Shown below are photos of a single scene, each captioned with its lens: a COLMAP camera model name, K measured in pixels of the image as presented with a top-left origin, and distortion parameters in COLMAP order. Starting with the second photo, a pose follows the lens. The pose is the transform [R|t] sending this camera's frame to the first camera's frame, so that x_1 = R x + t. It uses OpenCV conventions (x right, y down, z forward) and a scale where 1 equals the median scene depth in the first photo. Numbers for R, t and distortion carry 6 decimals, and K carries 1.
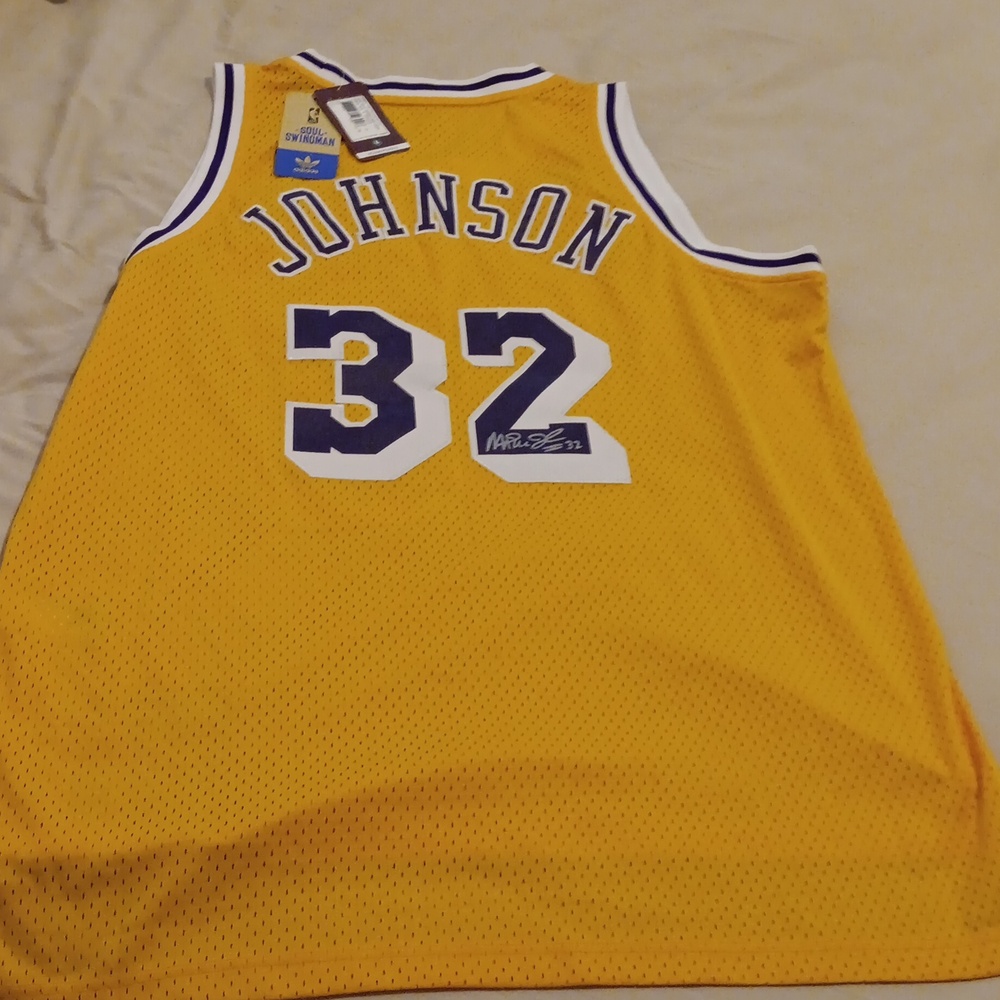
lens RADIAL K [[1758.9, 0, 500.0], [0, 1758.9, 500.0], [0, 0, 1]] dist [0.165294, -0.414517]
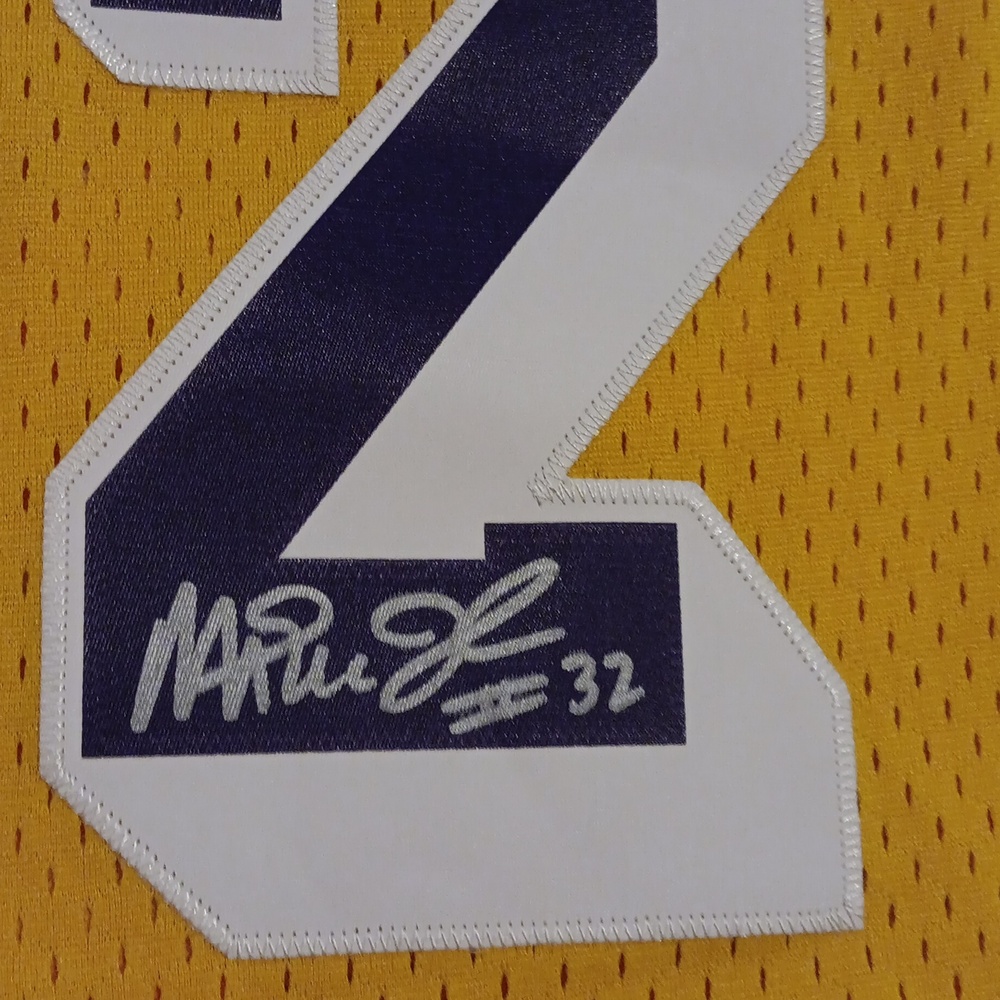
lens RADIAL K [[1758.9, 0, 500.0], [0, 1758.9, 500.0], [0, 0, 1]] dist [0.165294, -0.414517]
pose [[0.988649, 0.078673, 0.127997, 0.004104], [-0.134392, 0.843952, 0.519310, -0.134038], [-0.067168, -0.530617, 0.844946, 0.773576]]
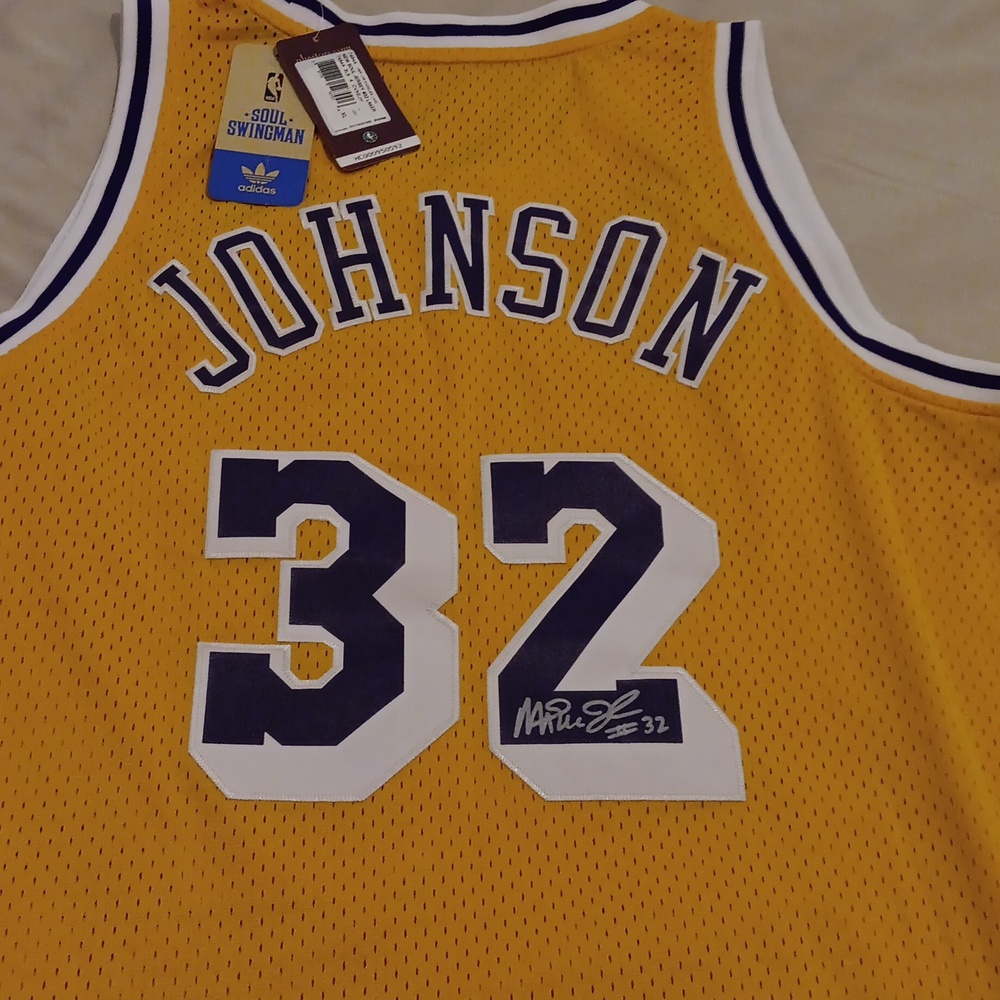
lens RADIAL K [[1758.9, 0, 500.0], [0, 1758.9, 500.0], [0, 0, 1]] dist [0.165294, -0.414517]
pose [[0.998518, 0.029295, -0.045866, 0.012223], [-0.019864, 0.980802, 0.193992, -0.209800], [0.050669, -0.192794, 0.979930, 0.363405]]
